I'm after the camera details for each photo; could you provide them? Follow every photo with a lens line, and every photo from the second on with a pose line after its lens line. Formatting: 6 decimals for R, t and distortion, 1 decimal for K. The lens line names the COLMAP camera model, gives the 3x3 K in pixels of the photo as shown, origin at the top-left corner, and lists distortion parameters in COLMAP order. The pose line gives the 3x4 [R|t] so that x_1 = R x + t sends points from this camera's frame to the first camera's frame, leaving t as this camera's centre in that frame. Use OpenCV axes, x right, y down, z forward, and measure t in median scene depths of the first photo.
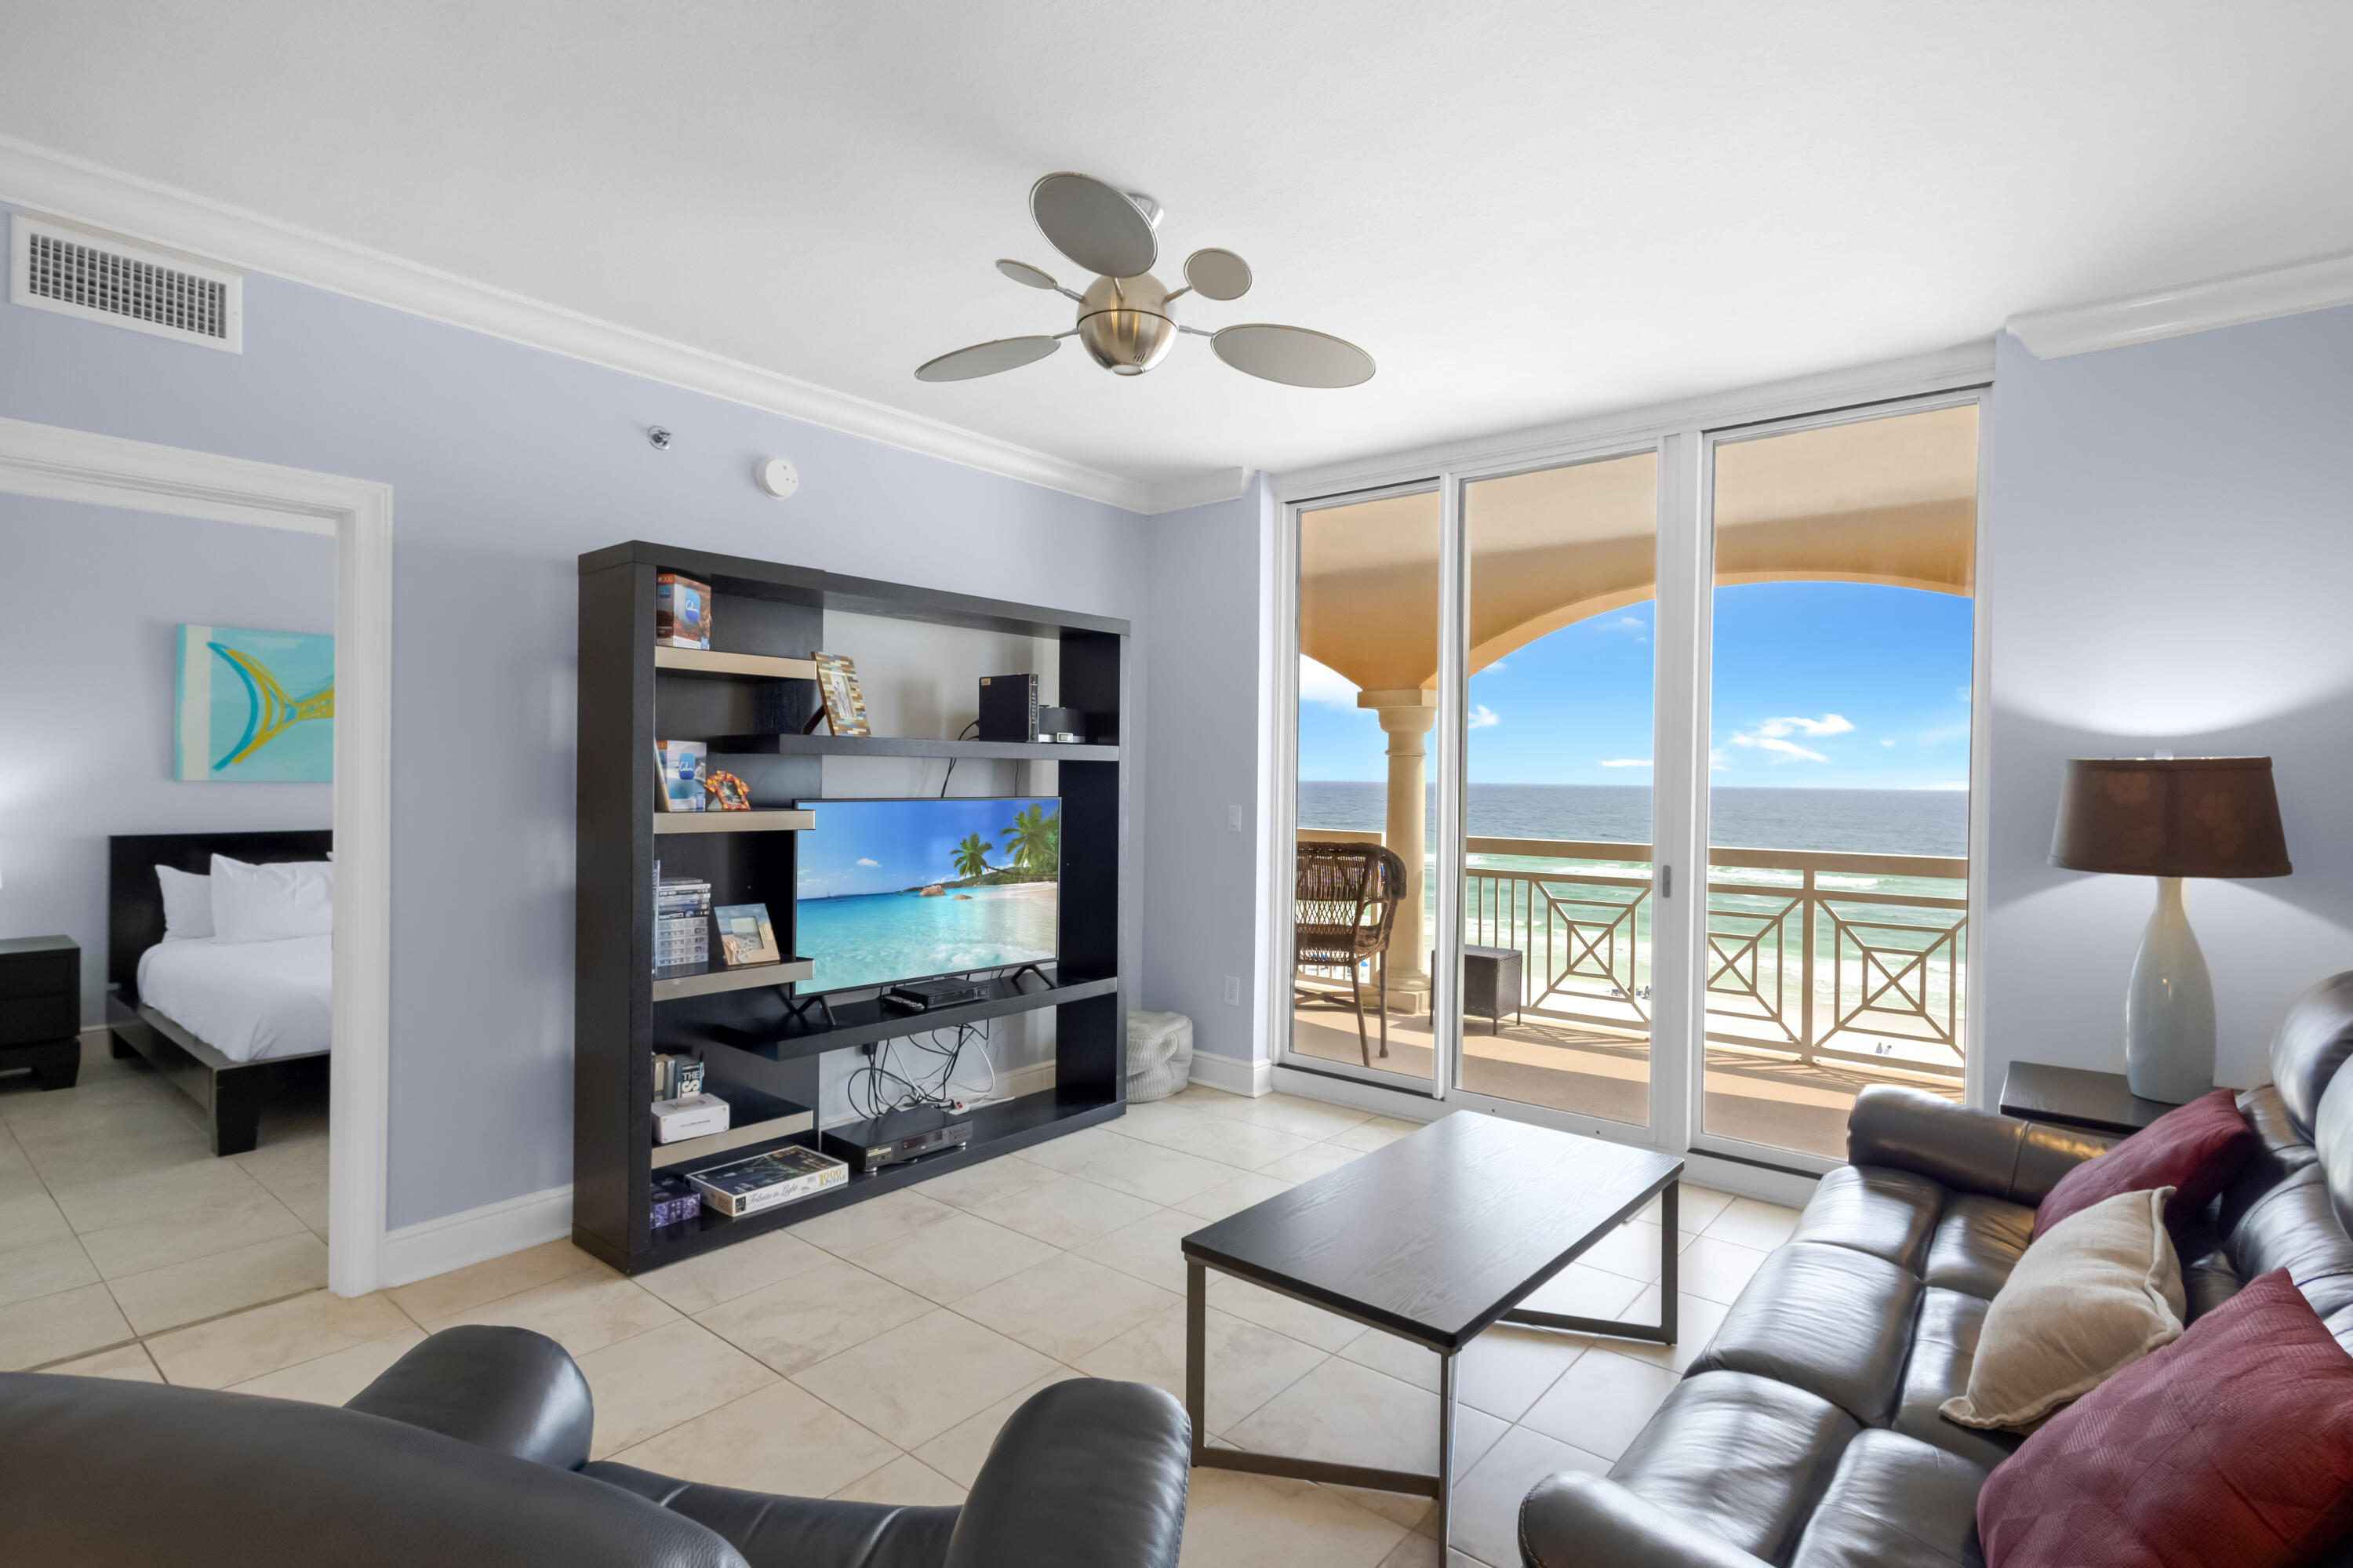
lens RADIAL K [[1147.0, 0, 1180.4], [0, 1147.0, 777.7], [0, 0, 1]] dist [0.007075, -0.000356]
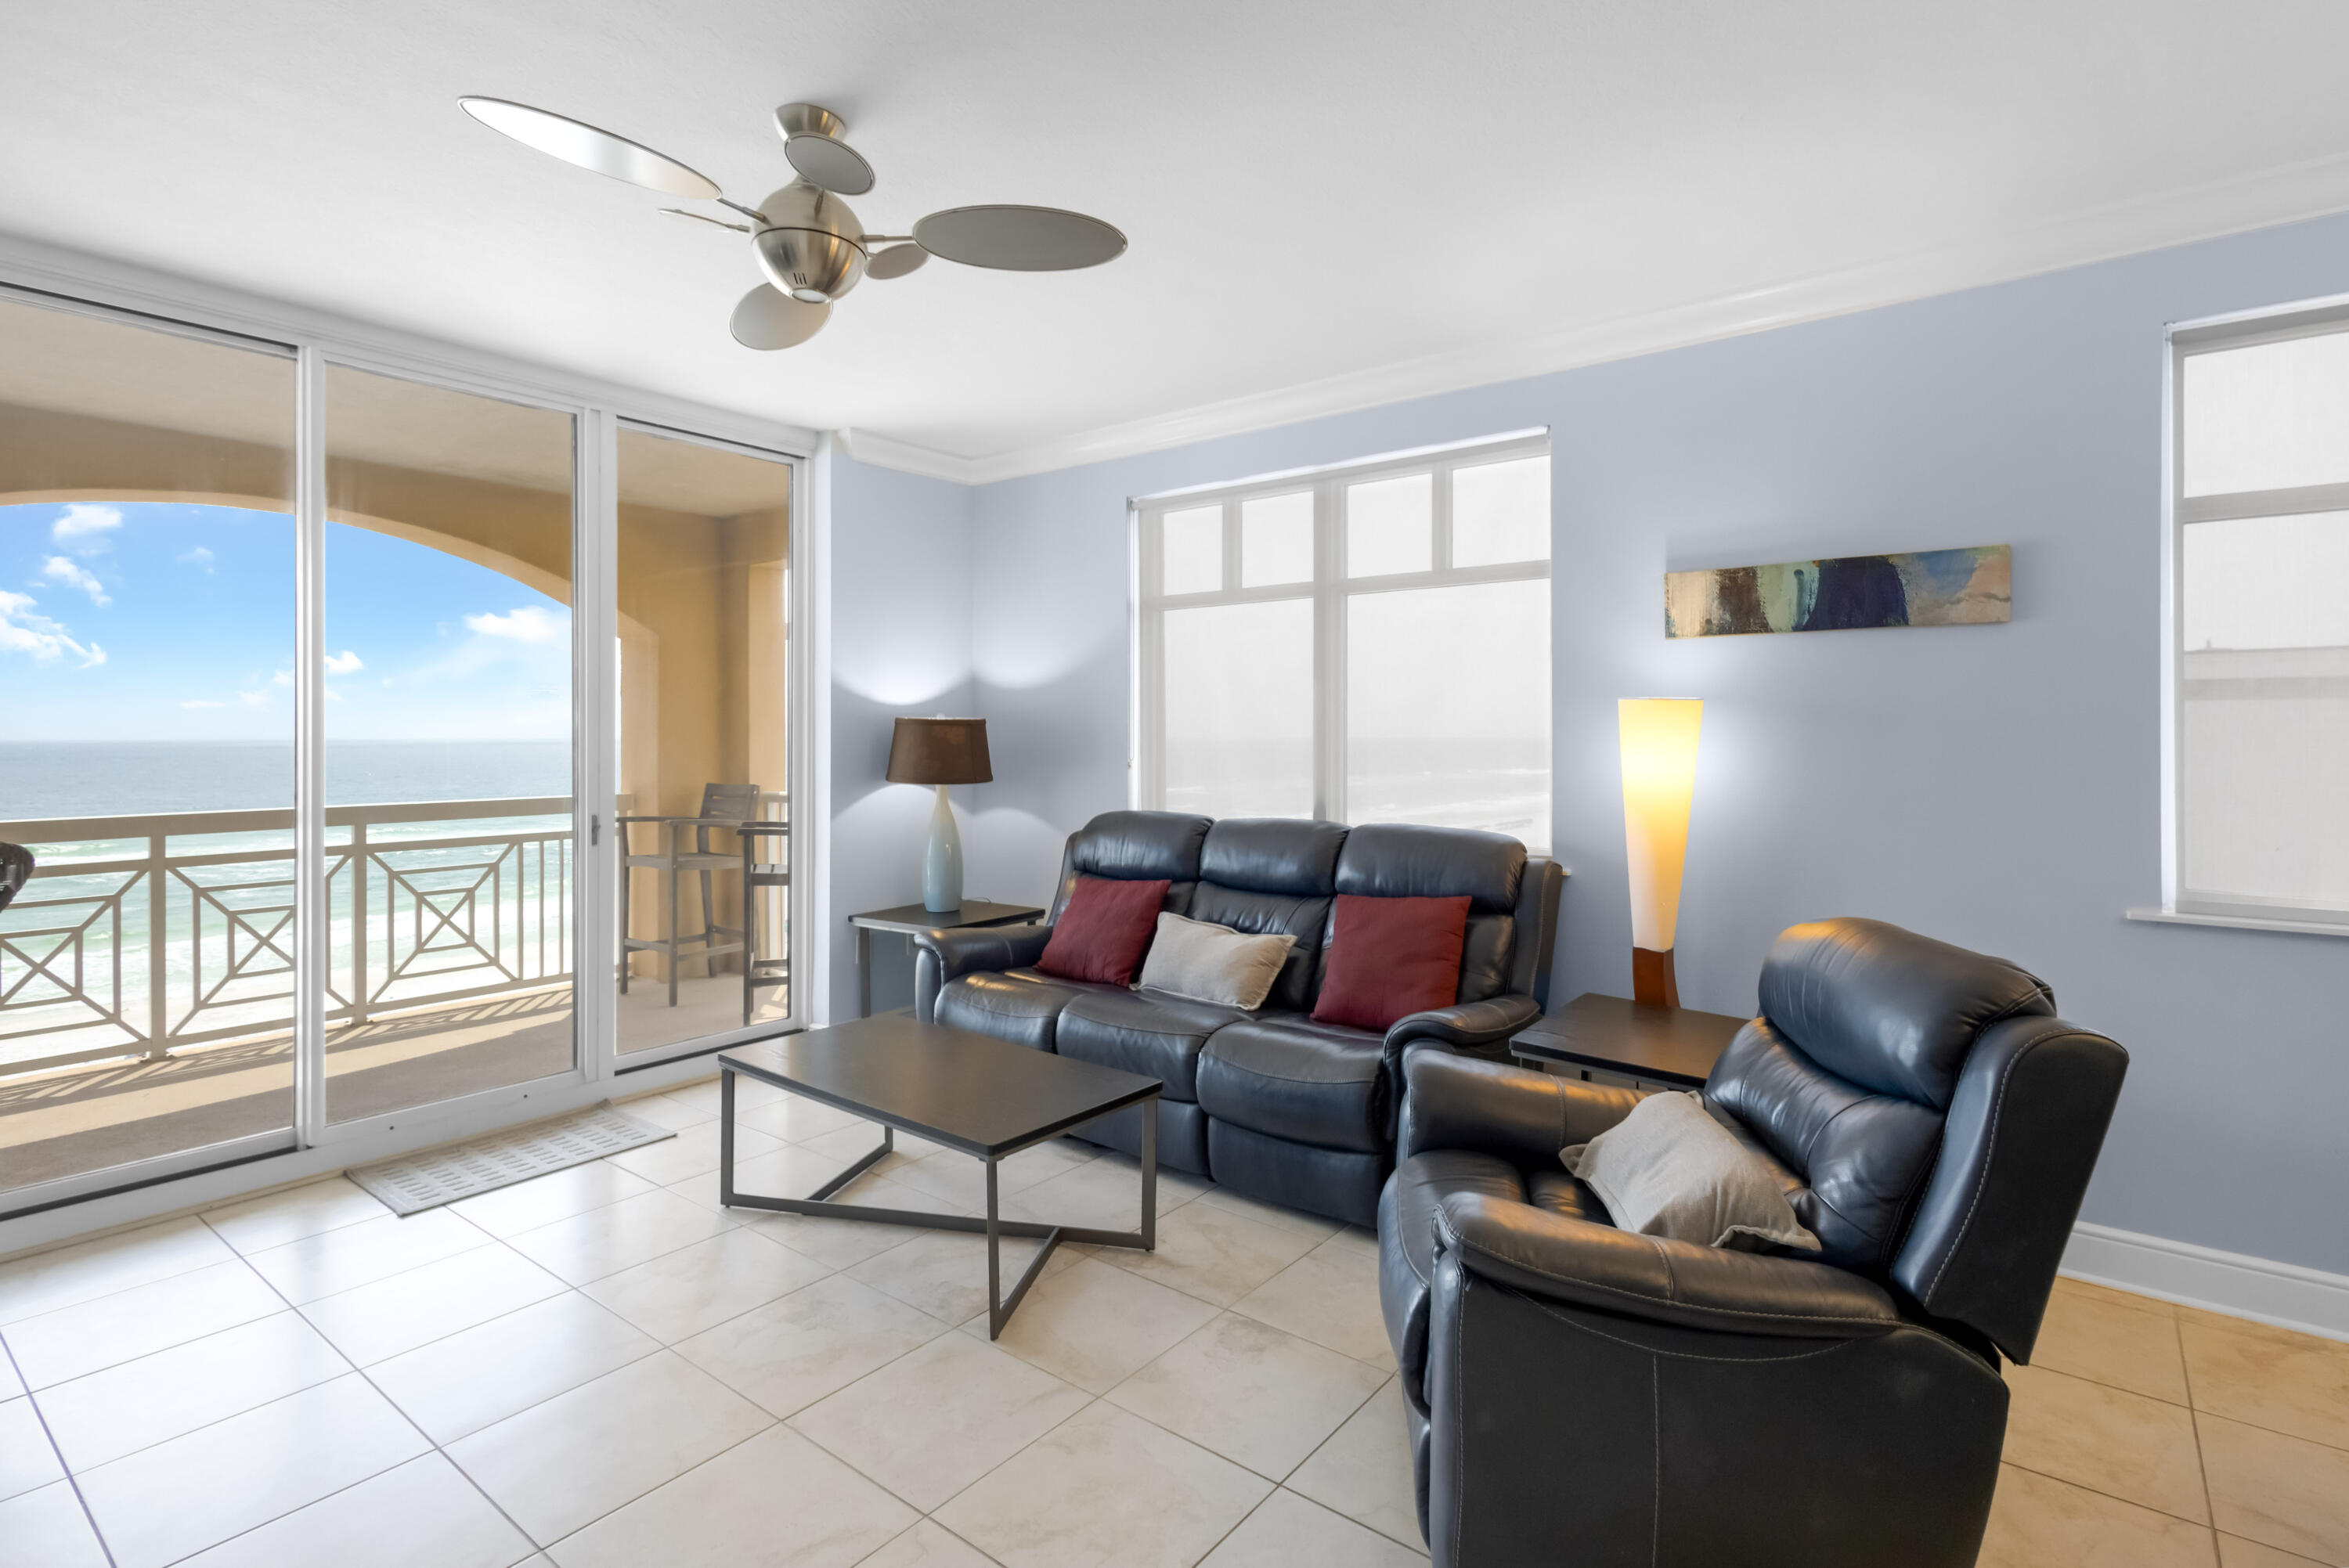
lens RADIAL K [[1134.5, 0, 1182.1], [0, 1134.5, 738.6], [0, 0, 1]] dist [-0.002081, -0.000492]
pose [[-0.032405, -0.015149, 0.999360, -0.522241], [0.001642, 0.999883, 0.015211, -0.007852], [-0.999473, 0.002134, -0.032376, 0.403891]]
